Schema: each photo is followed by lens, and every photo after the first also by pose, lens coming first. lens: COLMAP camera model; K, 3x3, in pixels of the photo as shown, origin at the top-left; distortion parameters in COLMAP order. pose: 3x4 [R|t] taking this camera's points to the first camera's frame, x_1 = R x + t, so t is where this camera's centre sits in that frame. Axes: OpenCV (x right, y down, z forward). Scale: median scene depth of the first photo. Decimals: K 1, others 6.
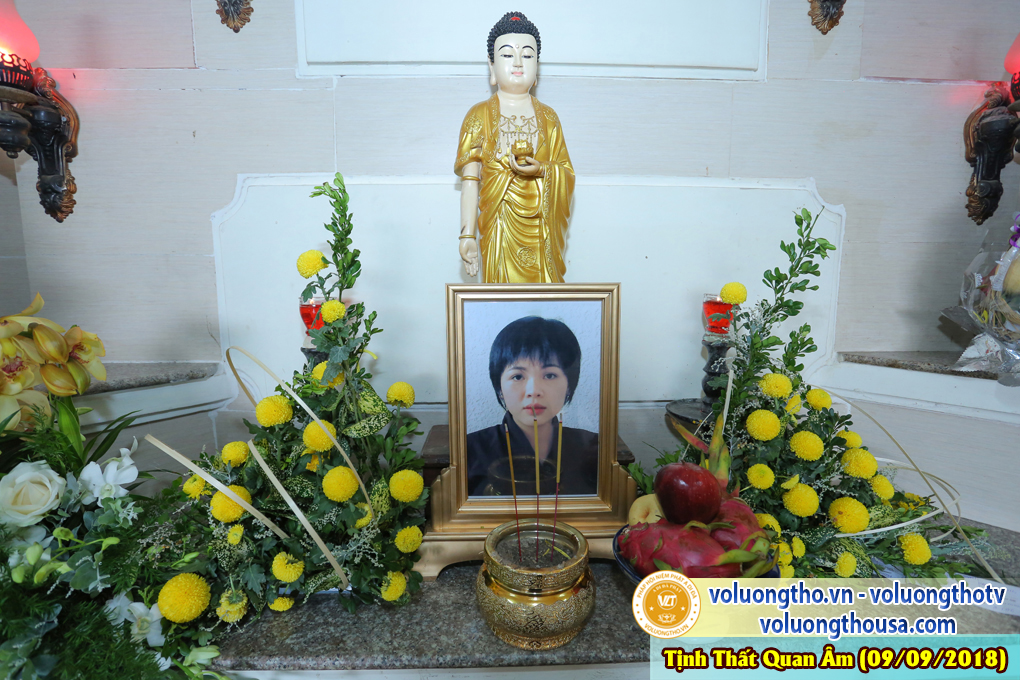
lens RADIAL K [[503.3, 0, 511.3], [0, 503.3, 344.0], [0, 0, 1]] dist [-0.021909, 0.001826]
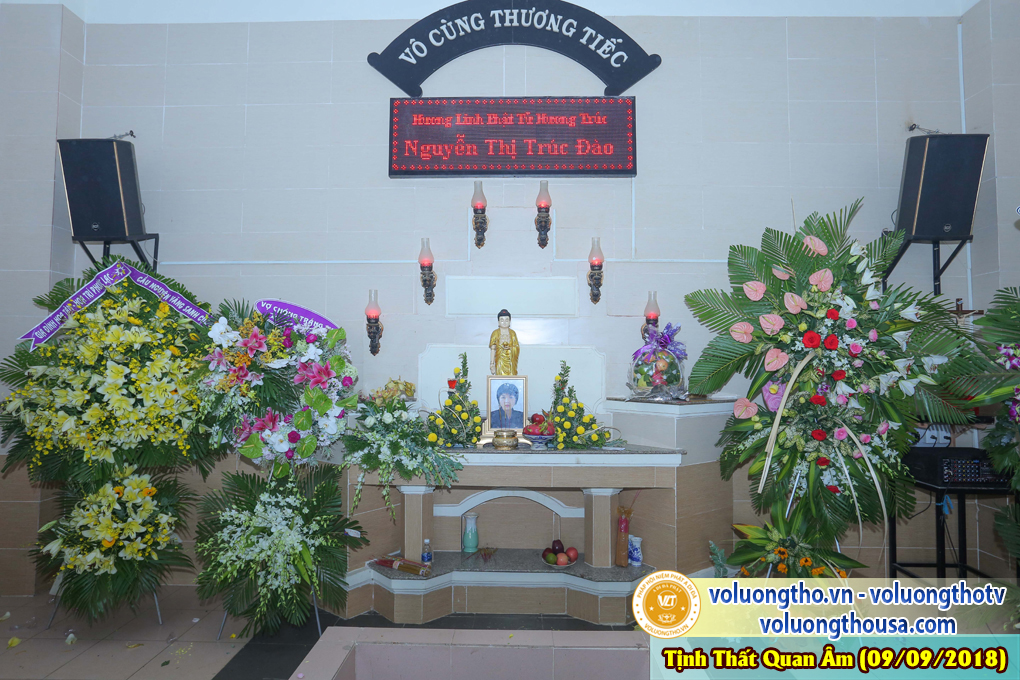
lens RADIAL K [[616.1, 0, 511.1], [0, 616.1, 339.6], [0, 0, 1]] dist [-0.000801, -0.000006]
pose [[0.998756, 0.007359, -0.049327, 0.317839], [-0.015831, 0.984683, -0.173634, 0.465271], [0.047294, 0.174198, 0.983574, -4.000858]]
